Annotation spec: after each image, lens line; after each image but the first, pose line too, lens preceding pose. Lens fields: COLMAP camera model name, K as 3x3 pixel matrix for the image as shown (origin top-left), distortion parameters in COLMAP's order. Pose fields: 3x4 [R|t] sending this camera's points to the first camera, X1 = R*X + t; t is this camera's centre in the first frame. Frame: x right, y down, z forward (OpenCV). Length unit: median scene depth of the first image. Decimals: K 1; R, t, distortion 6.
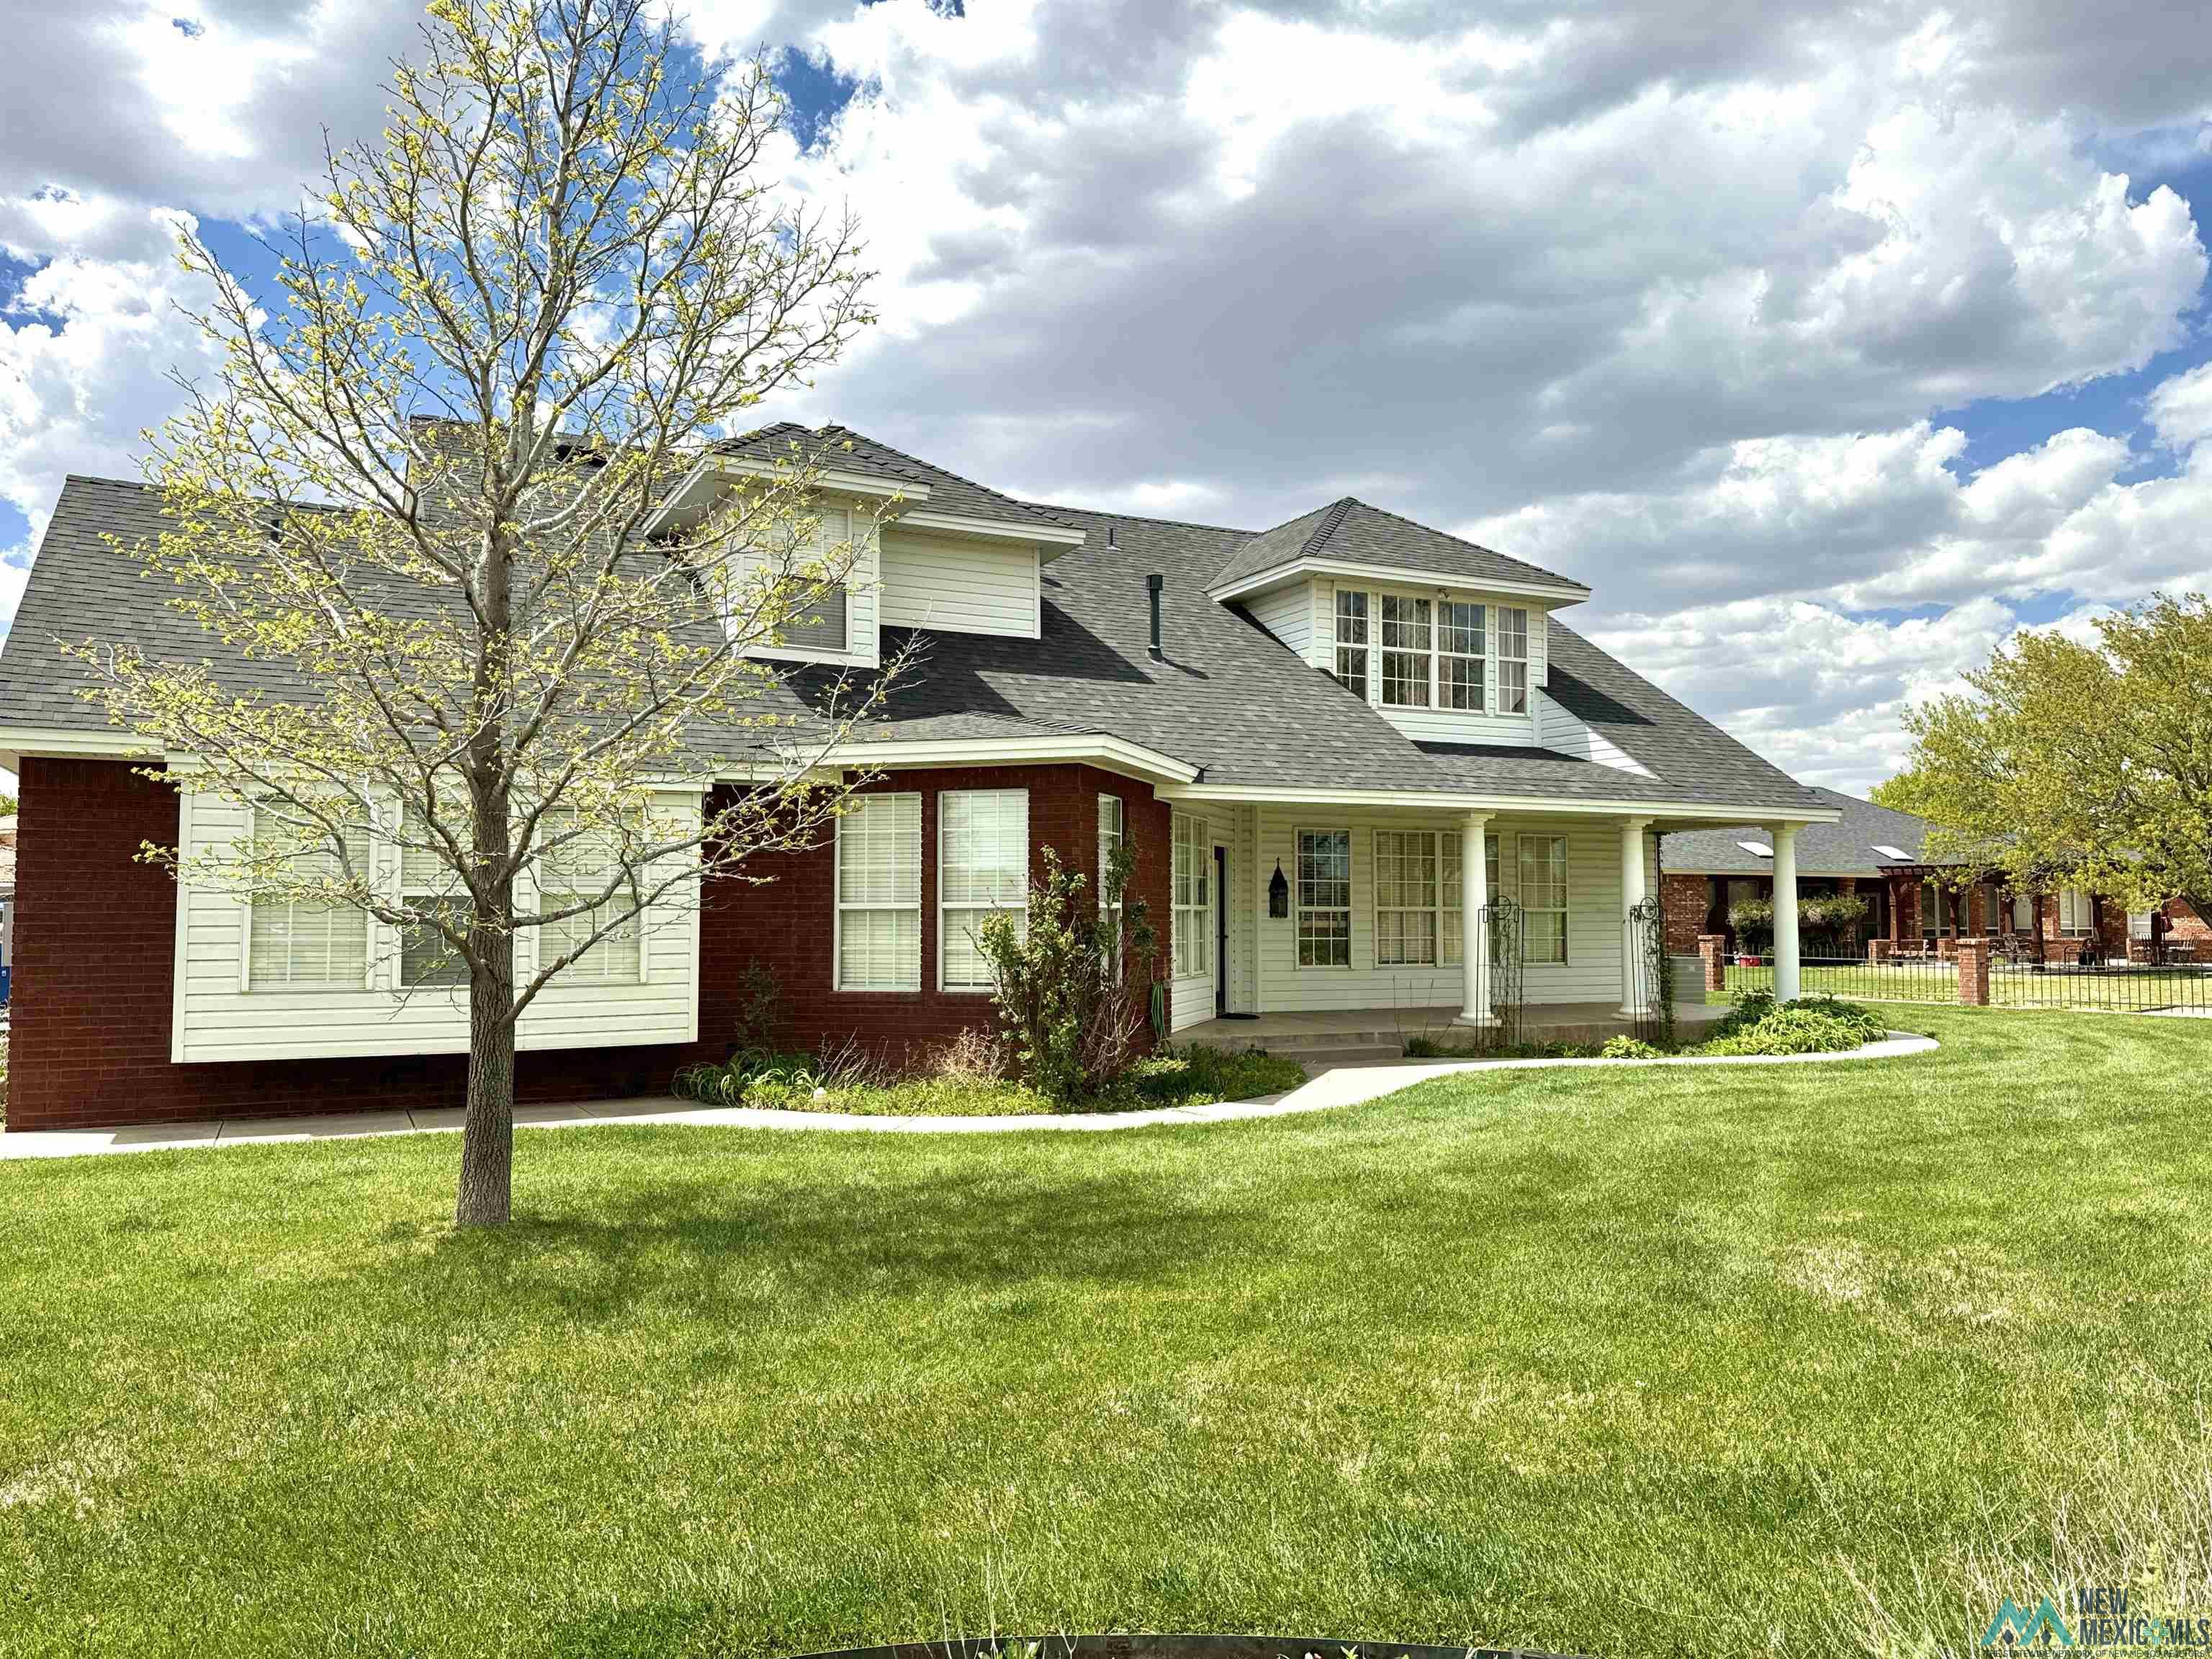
lens RADIAL K [[1580.2, 0, 1106.0], [0, 1580.2, 829.5], [0, 0, 1]] dist [0.122154, -0.173442]
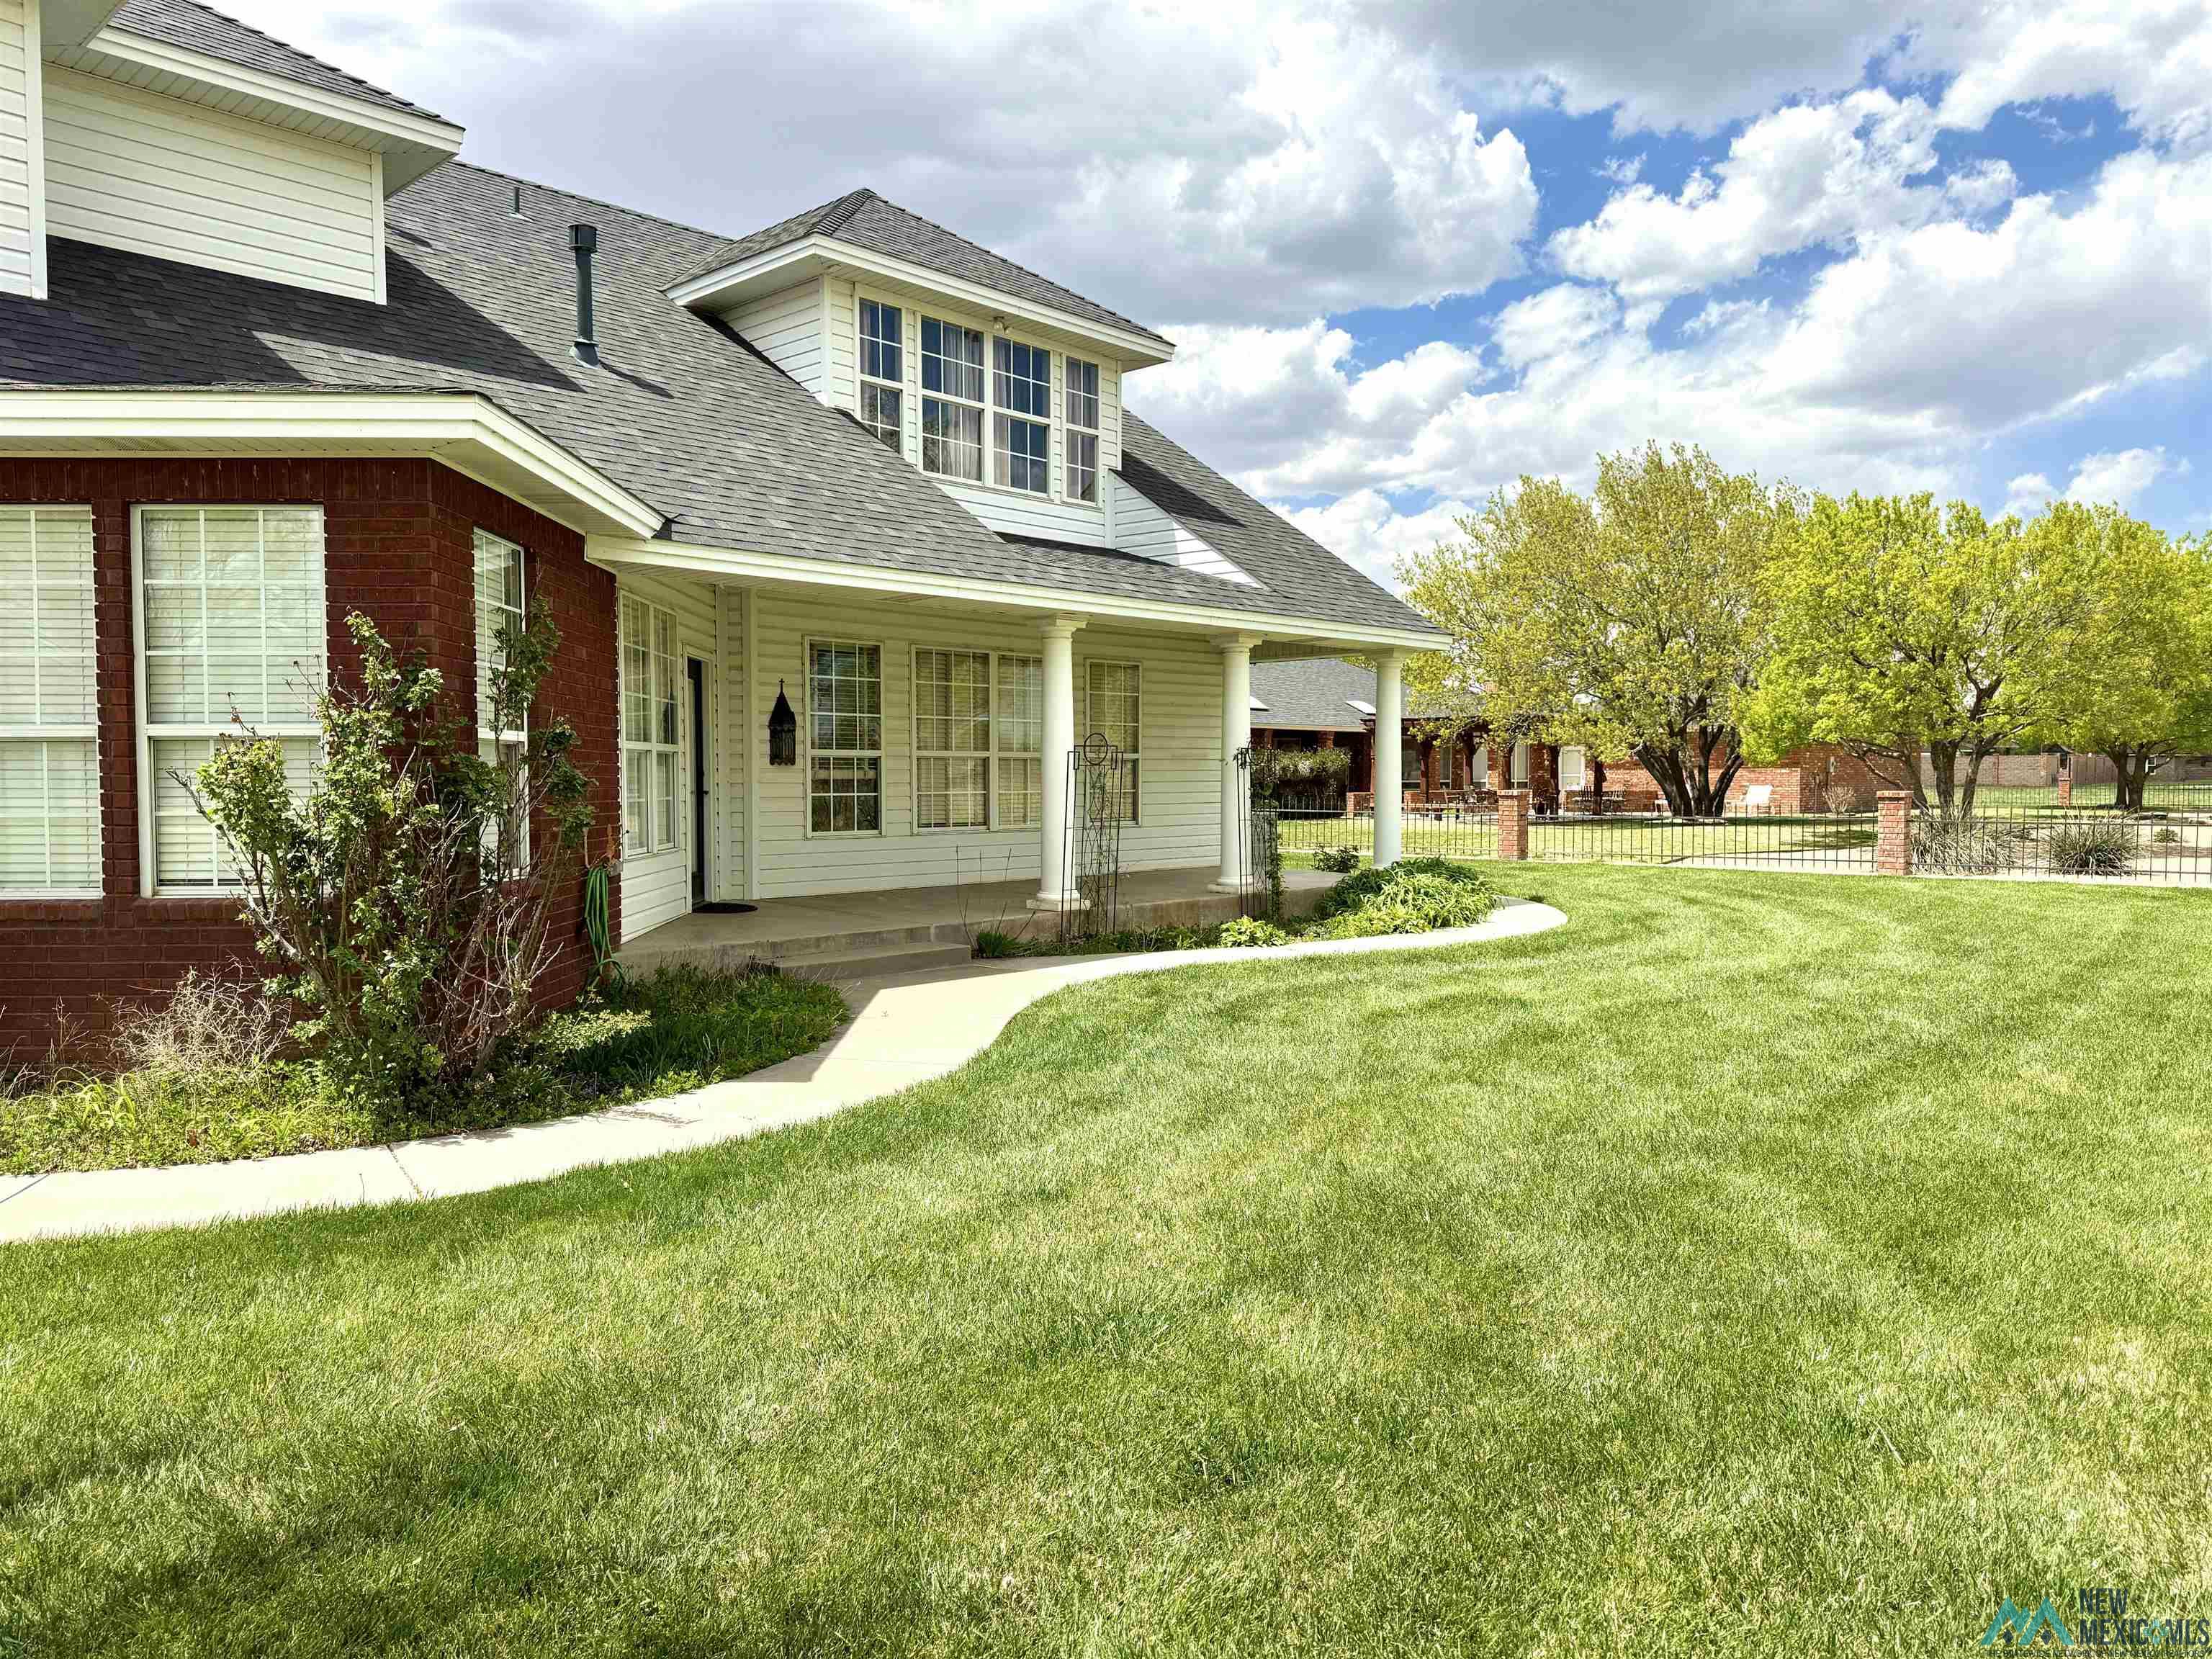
lens RADIAL K [[1580.2, 0, 1106.0], [0, 1580.2, 829.5], [0, 0, 1]] dist [0.122154, -0.173442]
pose [[0.944334, -0.014475, 0.328670, 0.013081], [-0.014541, 0.996219, 0.085654, 0.022421], [-0.328667, -0.085666, 0.940553, 0.297014]]
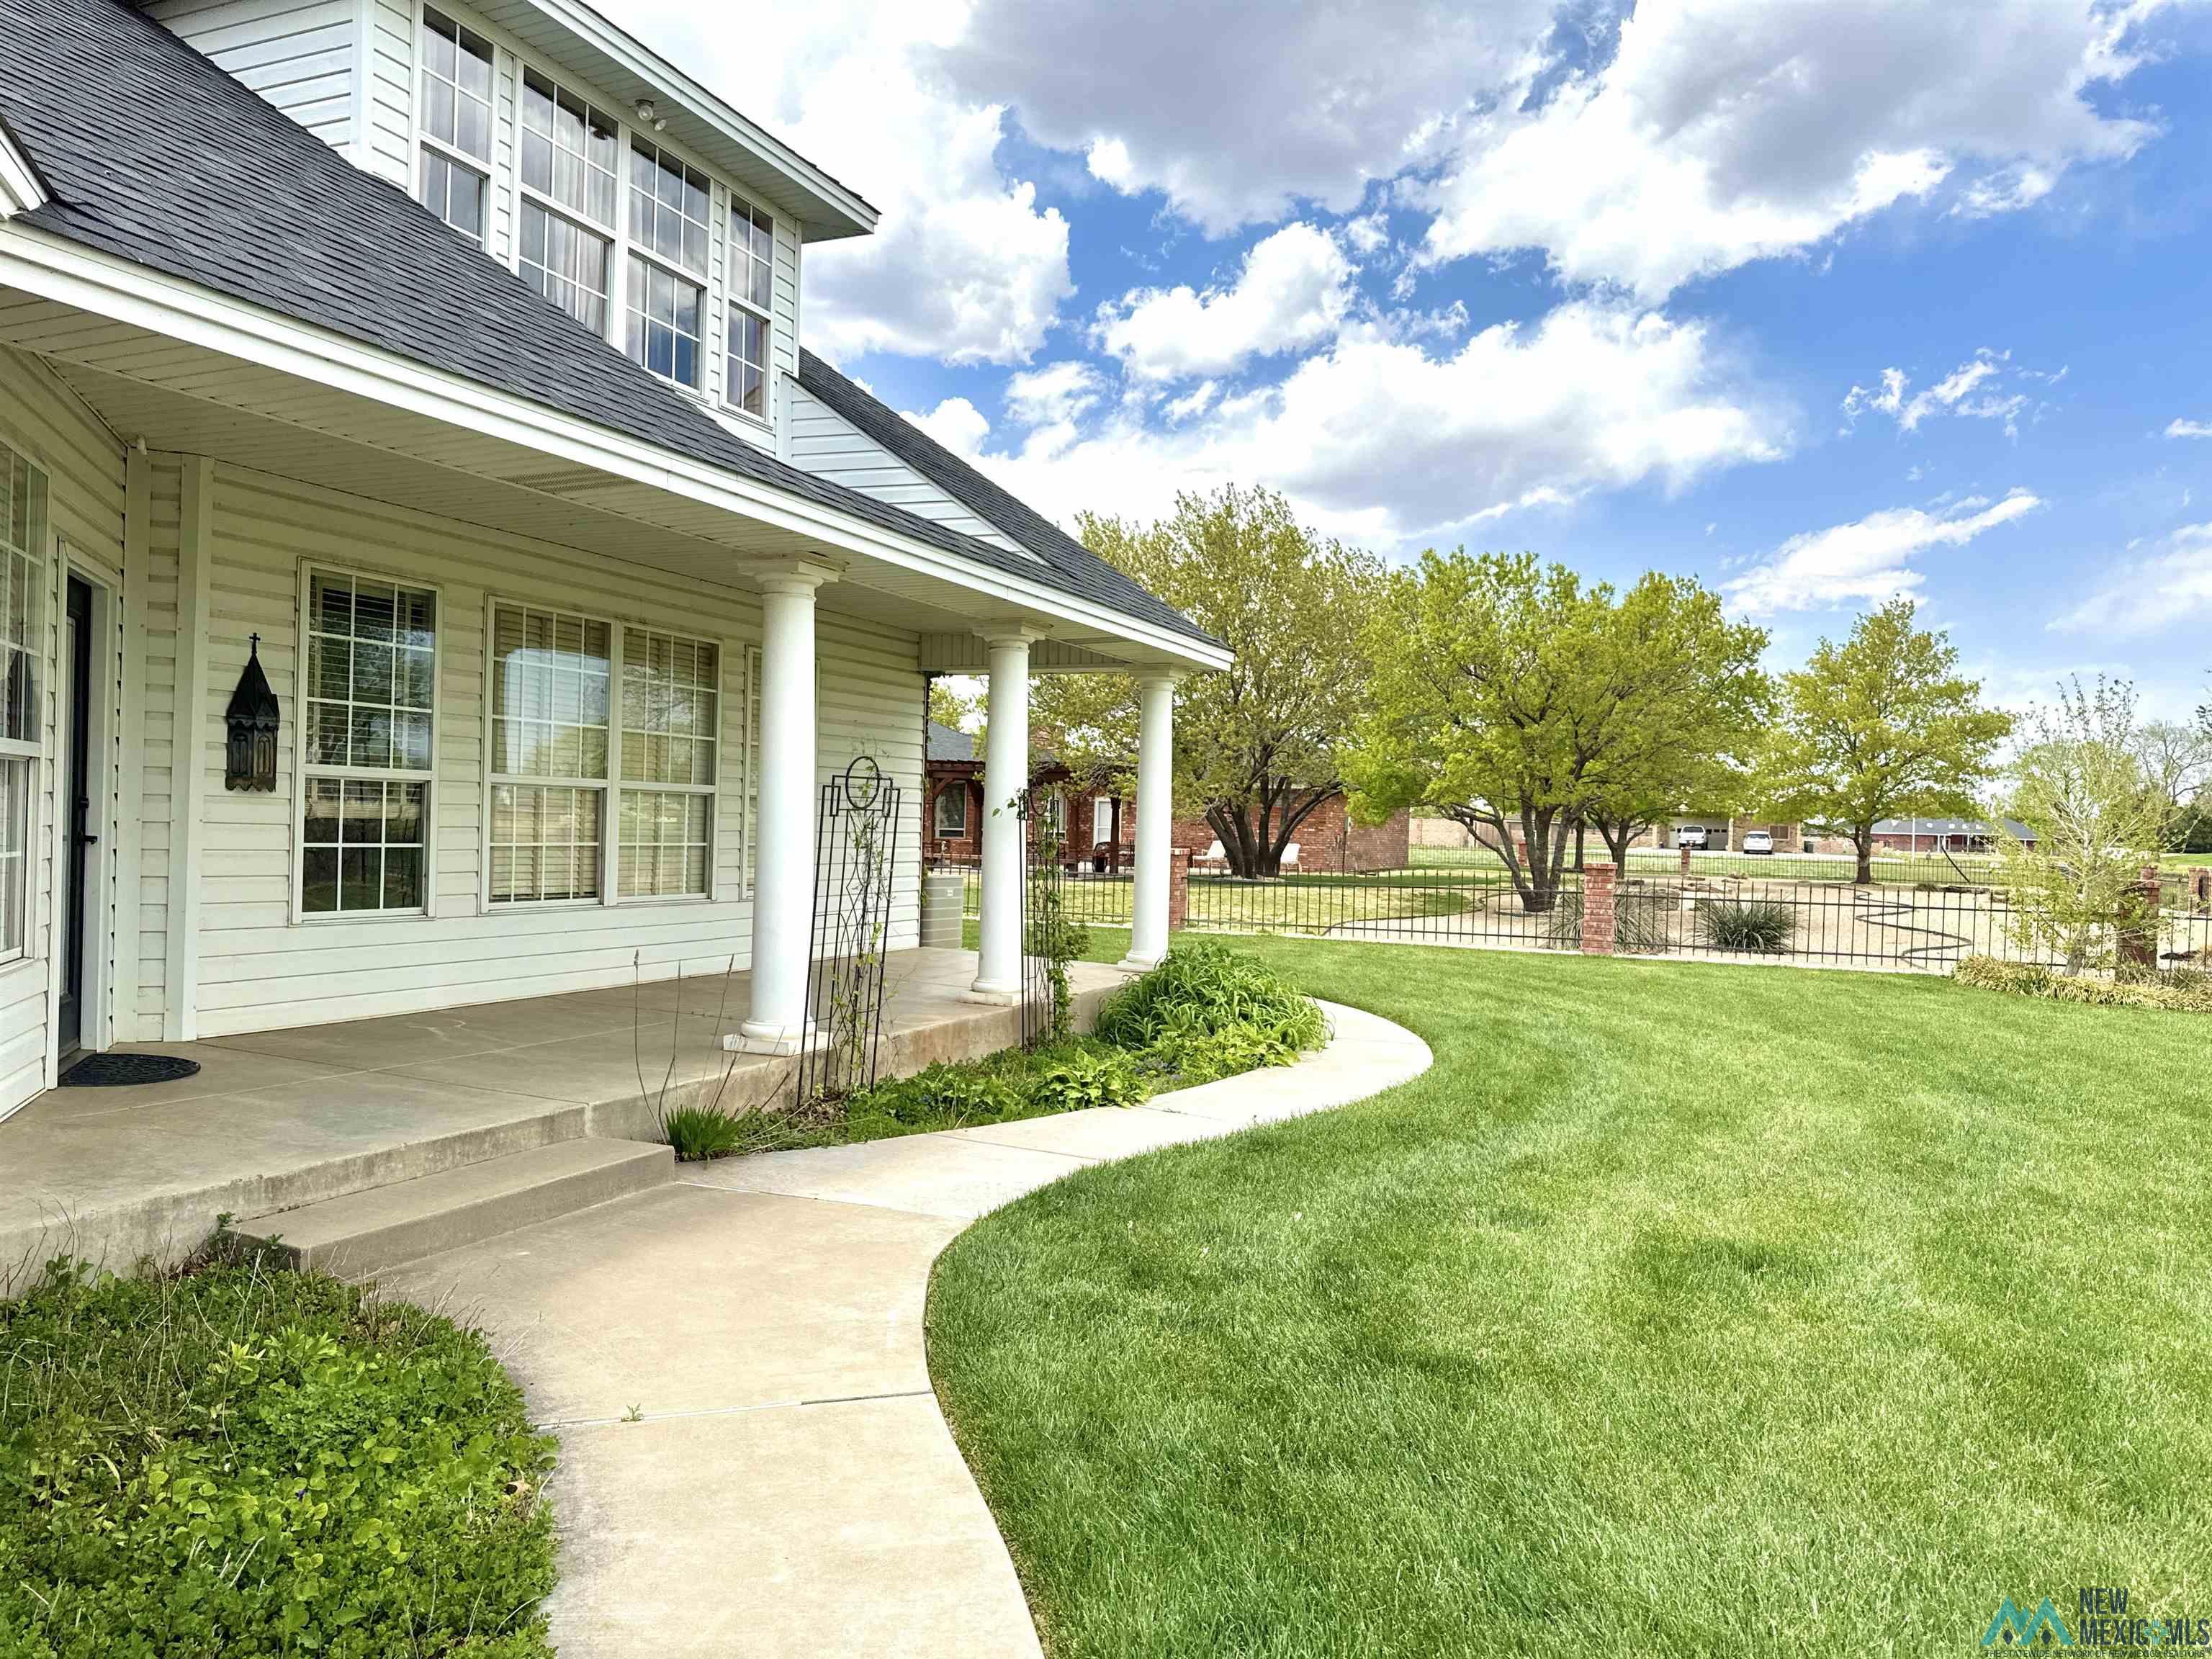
lens RADIAL K [[1580.2, 0, 1106.0], [0, 1580.2, 829.5], [0, 0, 1]] dist [0.122154, -0.173442]
pose [[0.779384, 0.018198, 0.626282, 0.027174], [-0.059674, 0.997190, 0.045286, 0.036093], [-0.623698, -0.072668, 0.778280, 0.583147]]
